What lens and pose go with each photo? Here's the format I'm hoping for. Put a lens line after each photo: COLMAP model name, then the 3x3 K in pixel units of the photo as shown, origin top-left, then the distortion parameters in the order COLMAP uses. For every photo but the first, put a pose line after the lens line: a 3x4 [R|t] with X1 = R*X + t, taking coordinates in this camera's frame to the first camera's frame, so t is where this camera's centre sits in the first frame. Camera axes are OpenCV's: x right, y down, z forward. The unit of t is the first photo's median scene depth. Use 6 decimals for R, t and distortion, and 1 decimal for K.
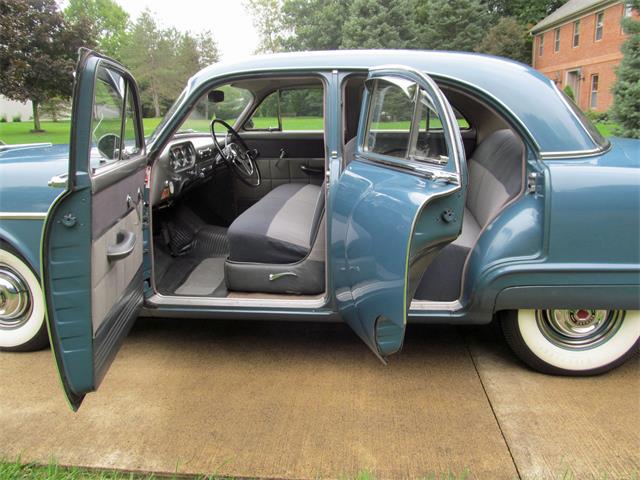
lens RADIAL K [[540.8, 0, 320.0], [0, 540.8, 240.0], [0, 0, 1]] dist [-0.070512, 0.047456]
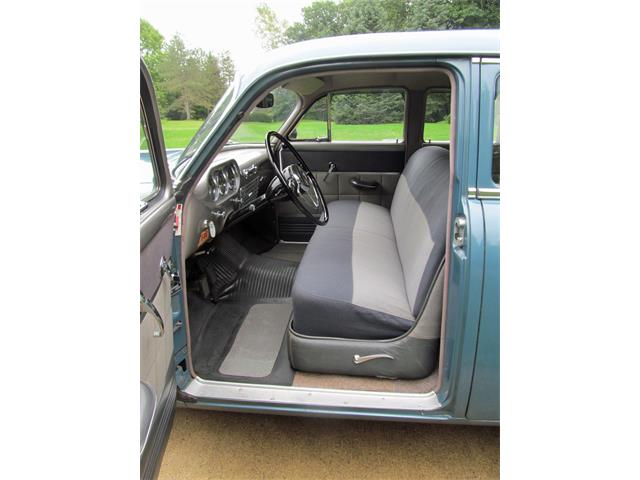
lens RADIAL K [[401.5, 0, 320.0], [0, 401.5, 240.0], [0, 0, 1]] dist [-0.031893, 0.000469]
pose [[0.999824, -0.001692, 0.018694, -0.101190], [0.000433, 0.997742, 0.067155, -0.084185], [-0.018766, -0.067135, 0.997567, 0.329650]]
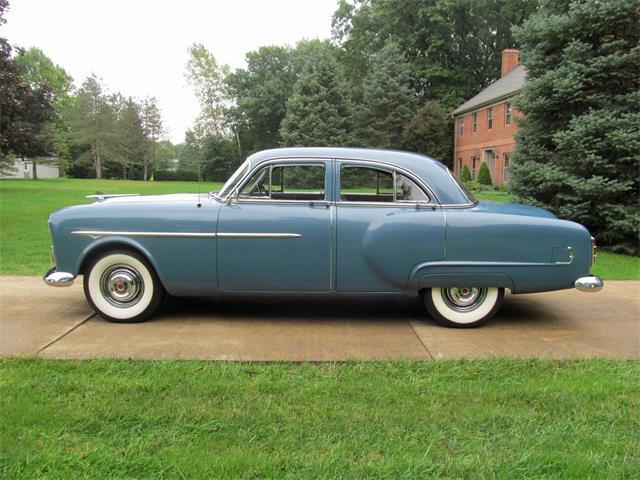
lens RADIAL K [[540.8, 0, 320.0], [0, 540.8, 240.0], [0, 0, 1]] dist [-0.070512, 0.047456]
pose [[0.992446, 0.017948, 0.121365, -0.134782], [-0.003123, 0.992616, -0.121256, 0.106168], [-0.122645, 0.119961, 0.985174, -0.449818]]
